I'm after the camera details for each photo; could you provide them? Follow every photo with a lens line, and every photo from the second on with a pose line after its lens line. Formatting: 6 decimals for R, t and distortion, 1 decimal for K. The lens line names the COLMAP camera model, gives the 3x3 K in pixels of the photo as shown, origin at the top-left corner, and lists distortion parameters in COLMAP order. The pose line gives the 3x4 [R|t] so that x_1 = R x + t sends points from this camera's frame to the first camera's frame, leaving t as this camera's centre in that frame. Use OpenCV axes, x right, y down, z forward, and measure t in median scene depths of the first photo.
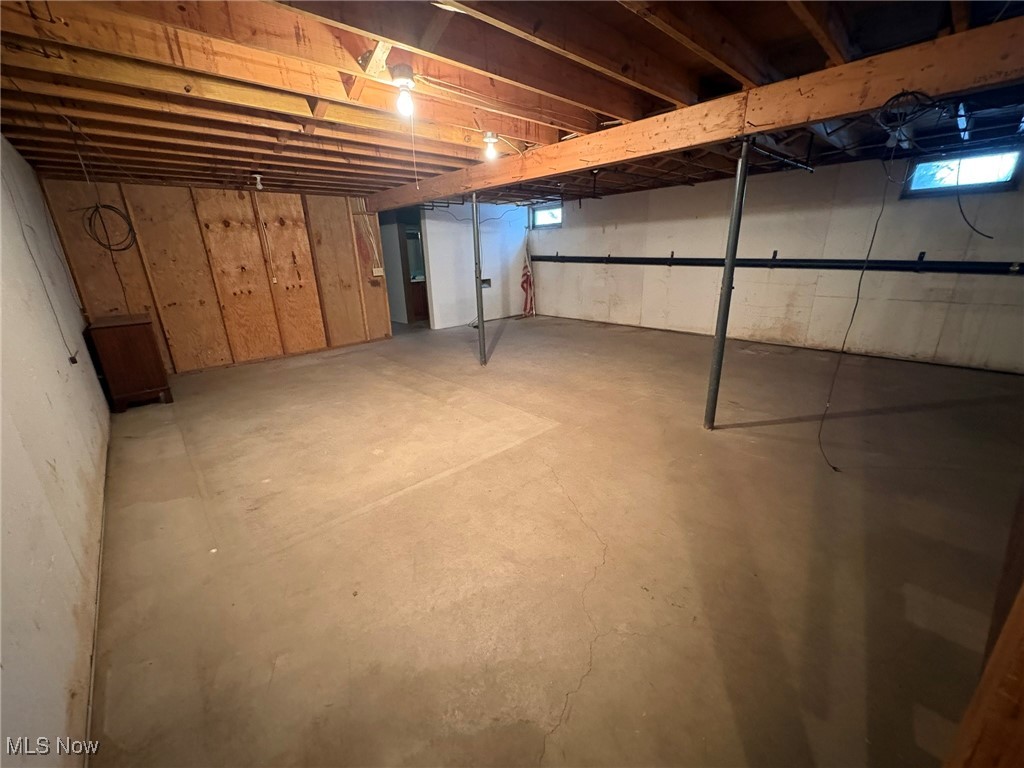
lens RADIAL K [[405.7, 0, 512.0], [0, 405.7, 384.0], [0, 0, 1]] dist [-0.000600, 0.000137]
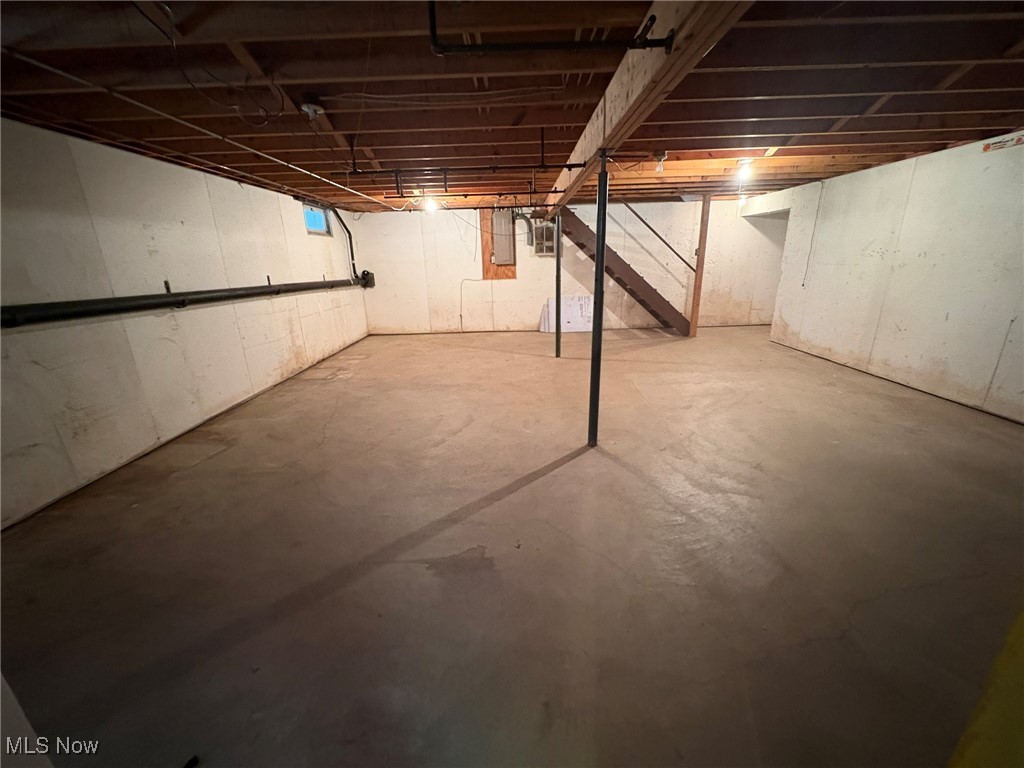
lens RADIAL K [[405.7, 0, 512.0], [0, 405.7, 384.0], [0, 0, 1]] dist [-0.000600, 0.000137]
pose [[-0.731804, -0.153679, 0.663962, -0.339041], [0.259237, 0.838238, 0.479743, -0.409230], [-0.630284, 0.523201, -0.573587, 1.270529]]
